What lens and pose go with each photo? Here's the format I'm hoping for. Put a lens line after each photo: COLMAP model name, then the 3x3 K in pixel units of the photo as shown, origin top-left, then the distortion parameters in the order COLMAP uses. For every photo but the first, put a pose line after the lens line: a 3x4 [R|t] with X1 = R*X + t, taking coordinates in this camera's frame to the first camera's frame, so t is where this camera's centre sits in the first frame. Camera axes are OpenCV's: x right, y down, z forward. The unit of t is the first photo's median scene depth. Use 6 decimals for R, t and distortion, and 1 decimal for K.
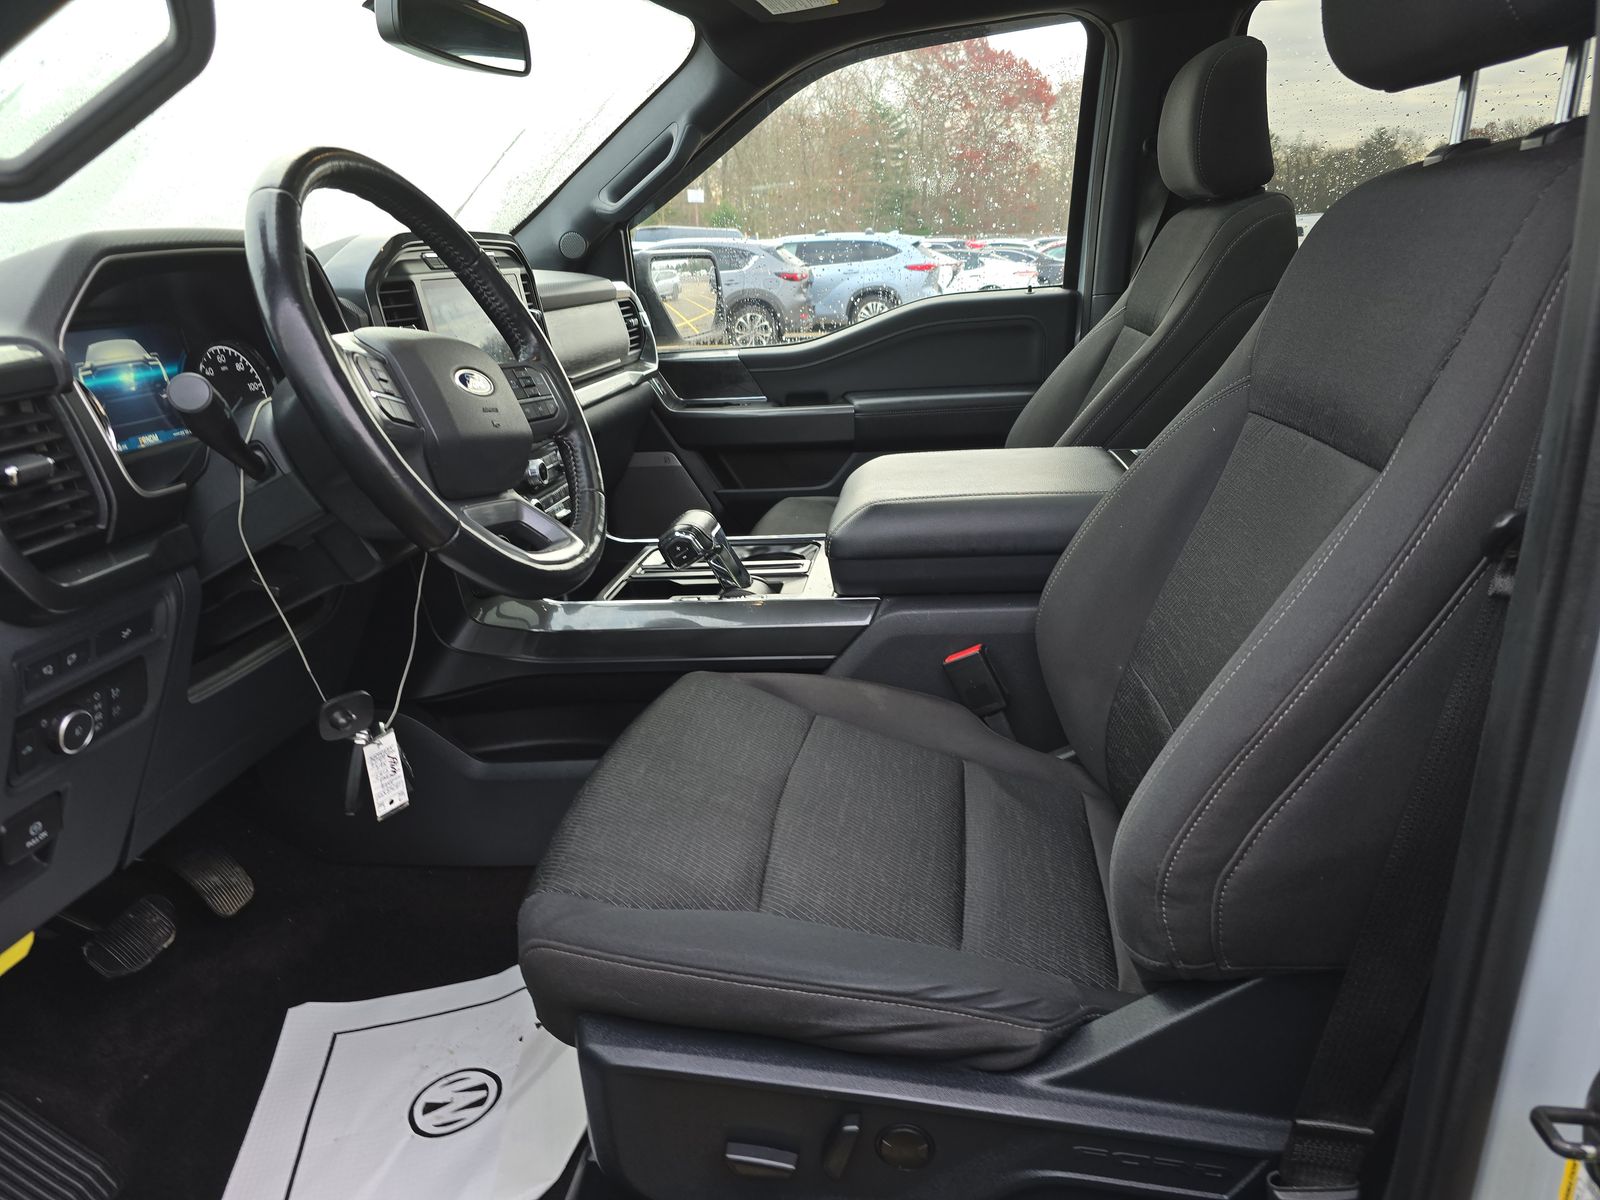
lens RADIAL K [[1073.9, 0, 795.3], [0, 1073.9, 599.9], [0, 0, 1]] dist [0.040211, -0.037895]
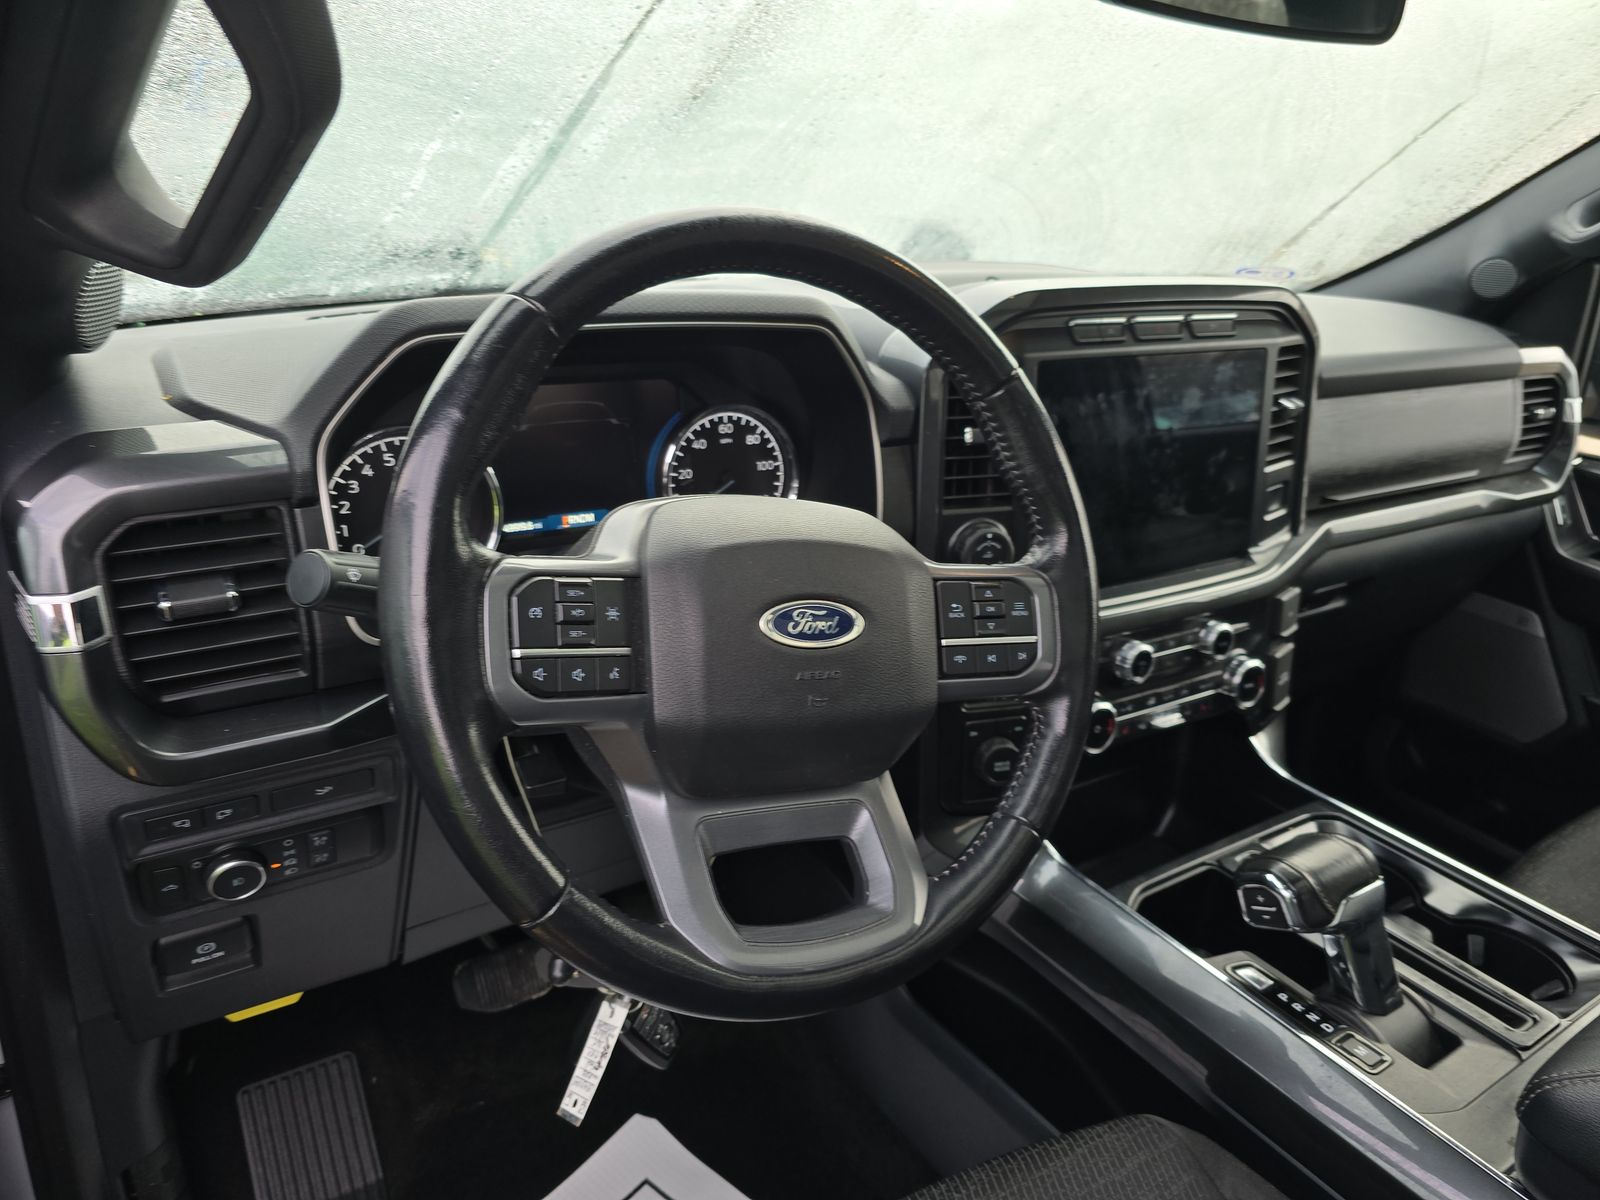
lens RADIAL K [[1073.9, 0, 795.3], [0, 1073.9, 599.9], [0, 0, 1]] dist [0.040211, -0.037895]
pose [[0.638663, 0.370446, -0.674447, 0.071933], [-0.321136, 0.924828, 0.203872, -0.268167], [0.699272, 0.086384, 0.709617, 0.465761]]
